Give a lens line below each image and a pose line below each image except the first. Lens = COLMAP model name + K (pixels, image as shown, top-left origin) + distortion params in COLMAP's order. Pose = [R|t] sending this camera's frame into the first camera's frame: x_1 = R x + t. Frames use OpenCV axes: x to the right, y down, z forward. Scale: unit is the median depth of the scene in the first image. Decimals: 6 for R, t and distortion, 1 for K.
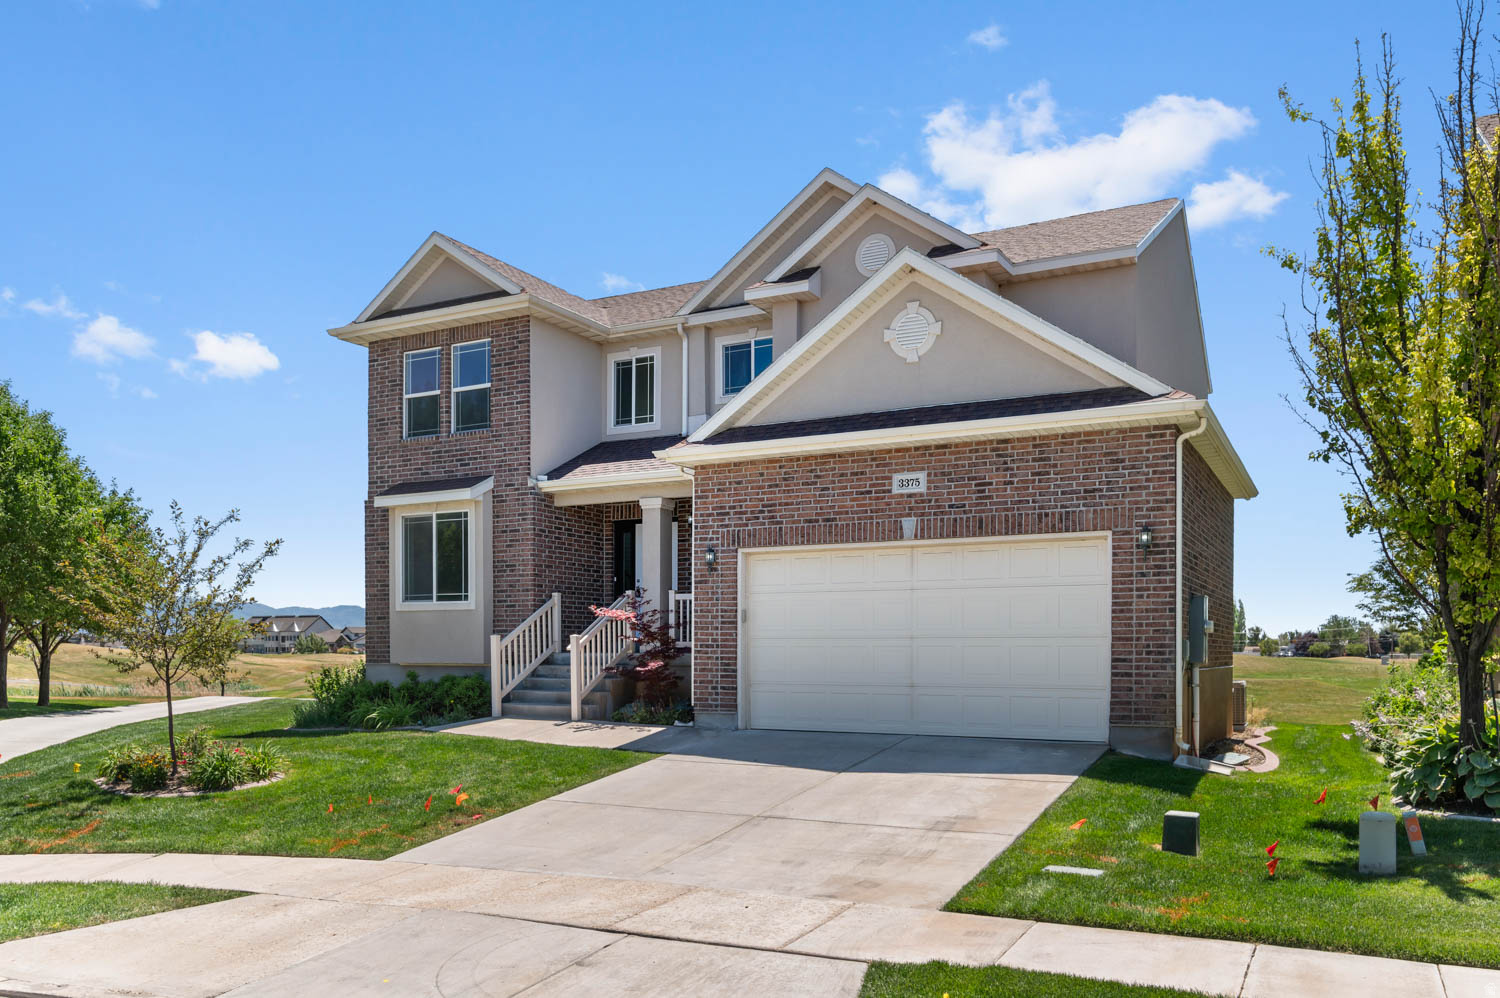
lens RADIAL K [[1117.3, 0, 750.0], [0, 1117.3, 499.0], [0, 0, 1]] dist [-0.000840, 0.000249]
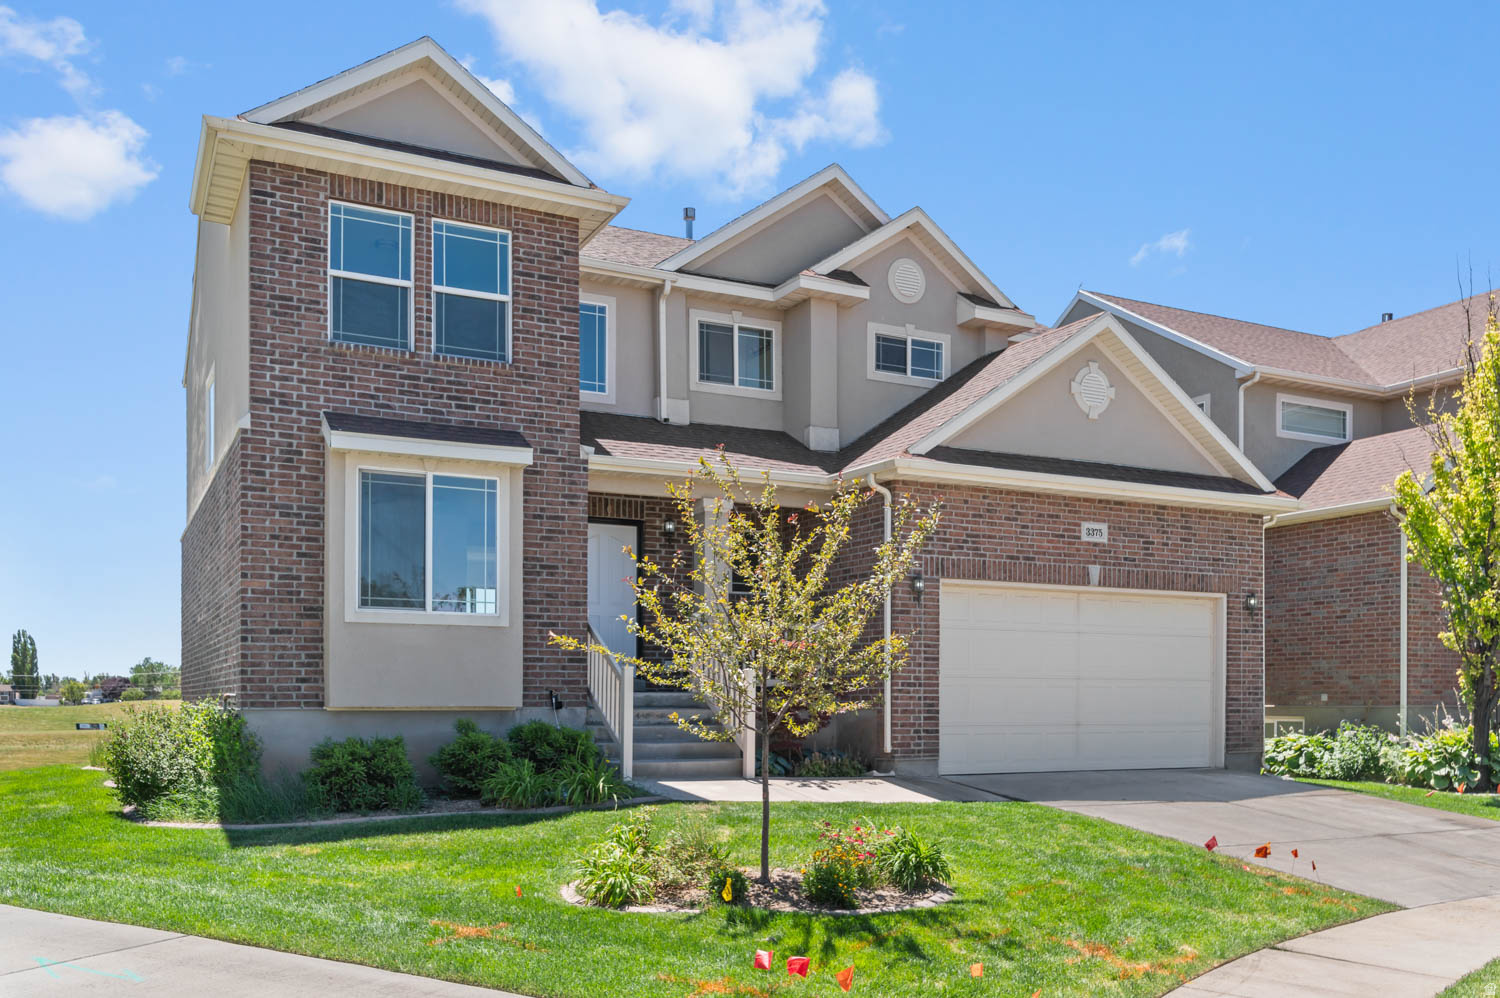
lens RADIAL K [[1296.9, 0, 749.8], [0, 1296.9, 512.0], [0, 0, 1]] dist [-0.000003, -0.004227]
pose [[0.567667, 0.118786, 0.814643, -1.021648], [-0.112512, 0.991445, -0.066165, 0.082511], [-0.815534, -0.054097, 0.576176, 0.545857]]
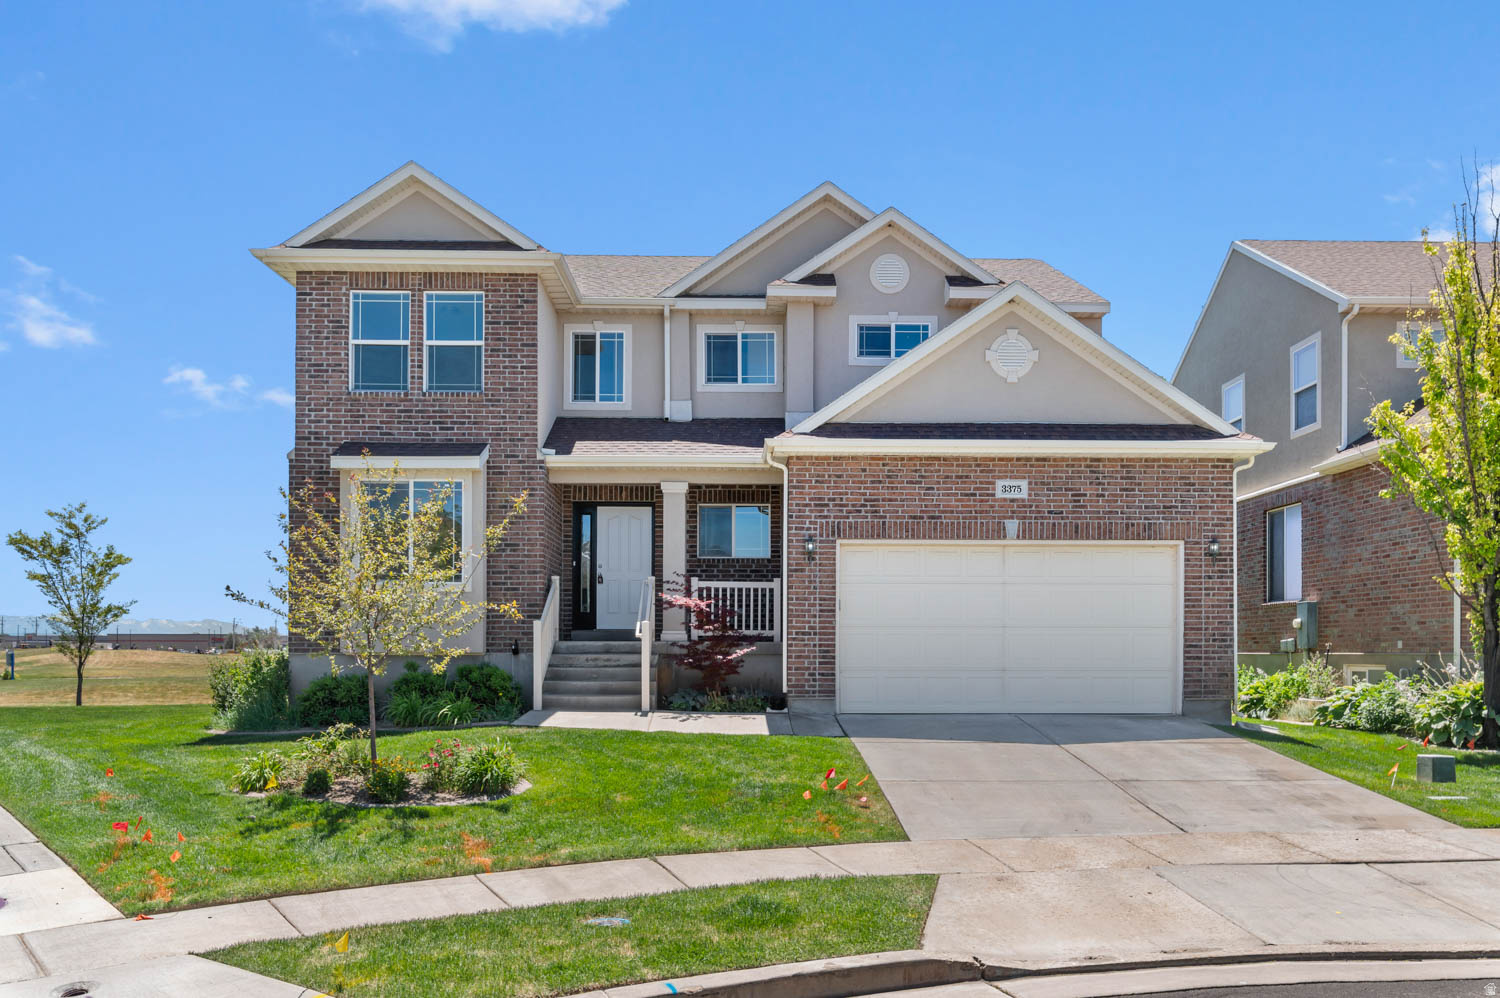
lens RADIAL K [[1147.7, 0, 749.0], [0, 1147.7, 466.2], [0, 0, 1]] dist [0.000233, -0.001509]
pose [[0.873819, 0.077734, 0.479997, -0.630994], [-0.066319, 0.996967, -0.040724, 0.026710], [-0.481707, 0.003753, 0.876324, 0.110456]]
